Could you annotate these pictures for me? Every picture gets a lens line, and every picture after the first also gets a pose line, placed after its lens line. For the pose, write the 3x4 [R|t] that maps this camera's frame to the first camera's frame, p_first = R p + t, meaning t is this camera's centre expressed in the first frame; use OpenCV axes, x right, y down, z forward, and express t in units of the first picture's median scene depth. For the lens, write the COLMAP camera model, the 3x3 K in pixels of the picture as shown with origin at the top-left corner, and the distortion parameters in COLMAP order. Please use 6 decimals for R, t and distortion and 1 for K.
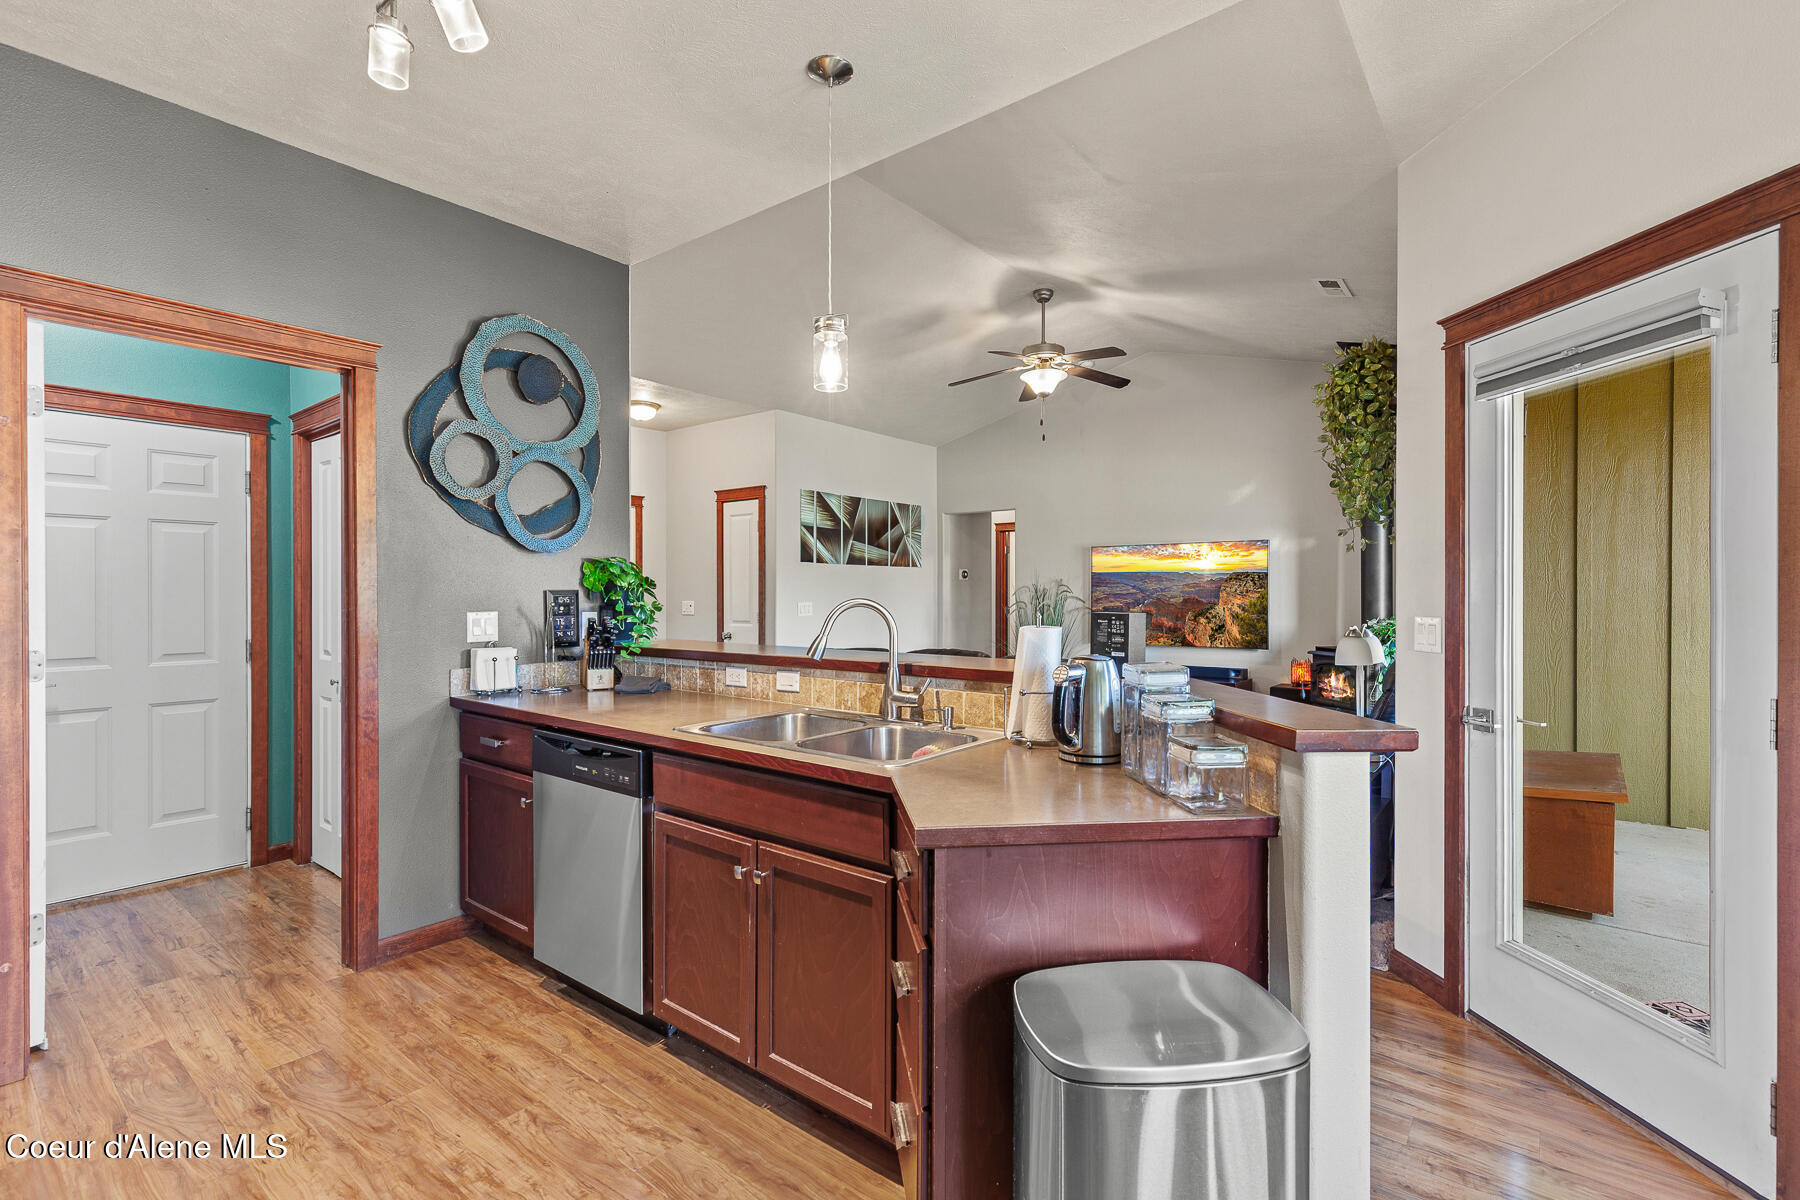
lens RADIAL K [[815.1, 0, 902.6], [0, 815.1, 590.8], [0, 0, 1]] dist [0.003100, 0.001670]
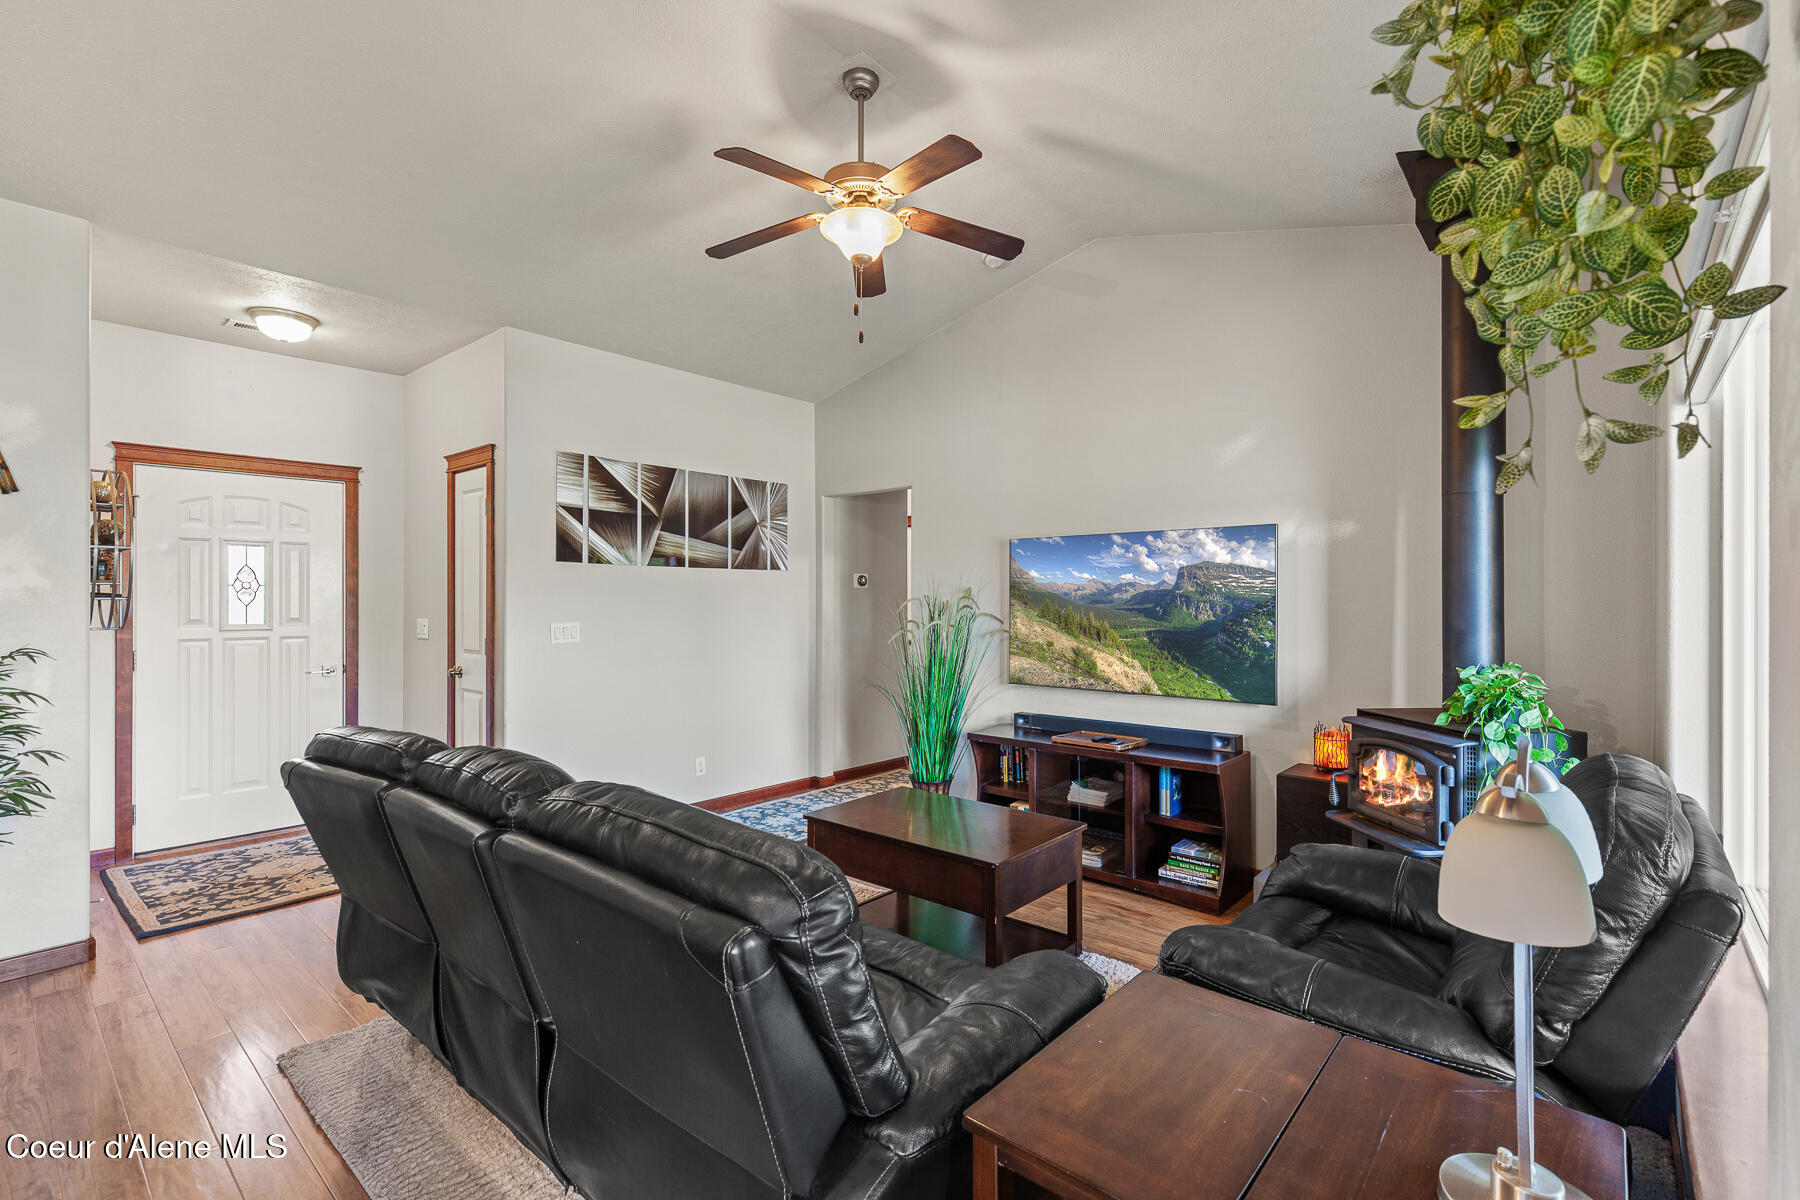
lens RADIAL K [[815.1, 0, 897.4], [0, 815.1, 599.0], [0, 0, 1]] dist [0.003100, 0.001670]
pose [[0.998865, 0.002113, -0.047578, 0.232661], [-0.002072, 0.999997, 0.000904, -0.008089], [0.047580, -0.000804, 0.998867, 0.453880]]
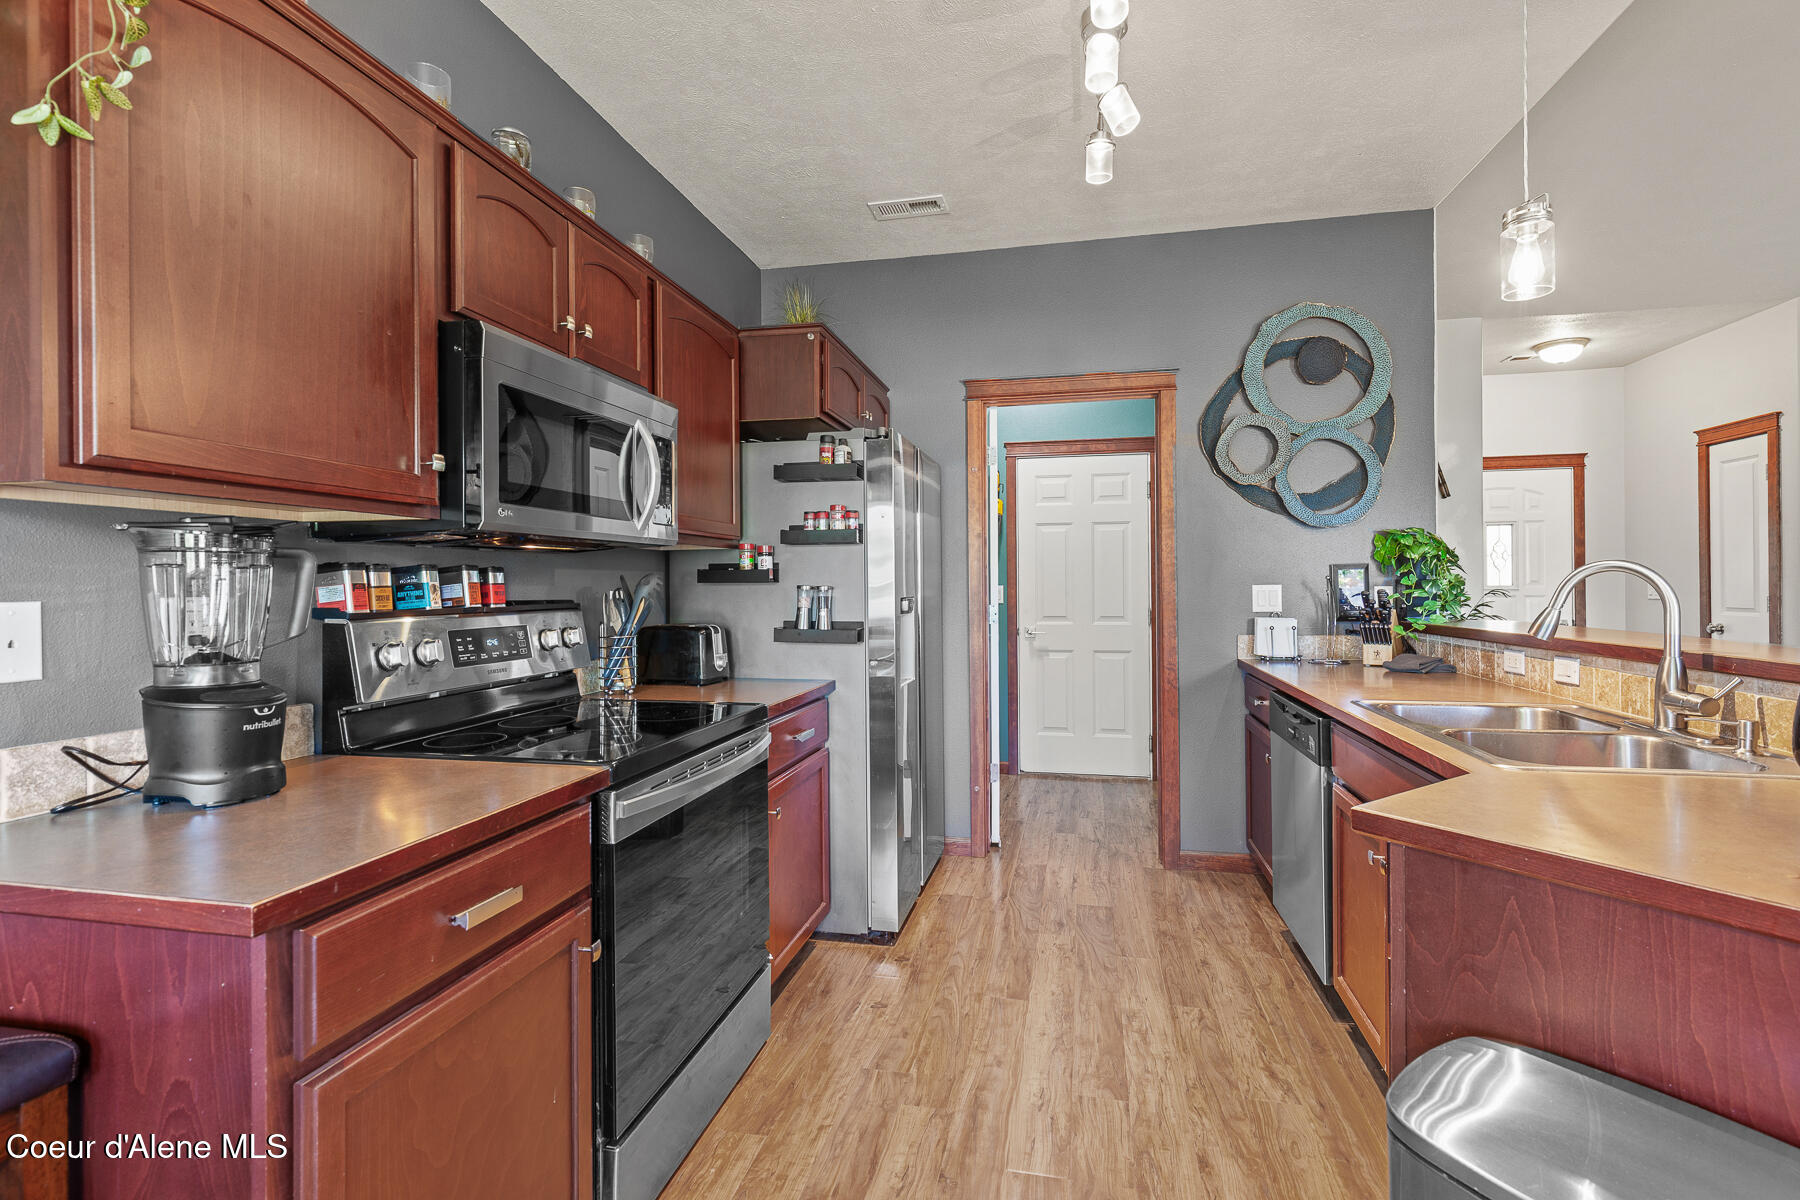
lens RADIAL K [[815.1, 0, 917.7], [0, 815.1, 577.1], [0, 0, 1]] dist [0.003100, 0.001670]
pose [[0.454162, -0.011270, -0.890848, 0.144501], [0.009054, 0.999927, -0.008034, 0.011430], [0.890873, -0.004417, 0.454230, 0.046063]]
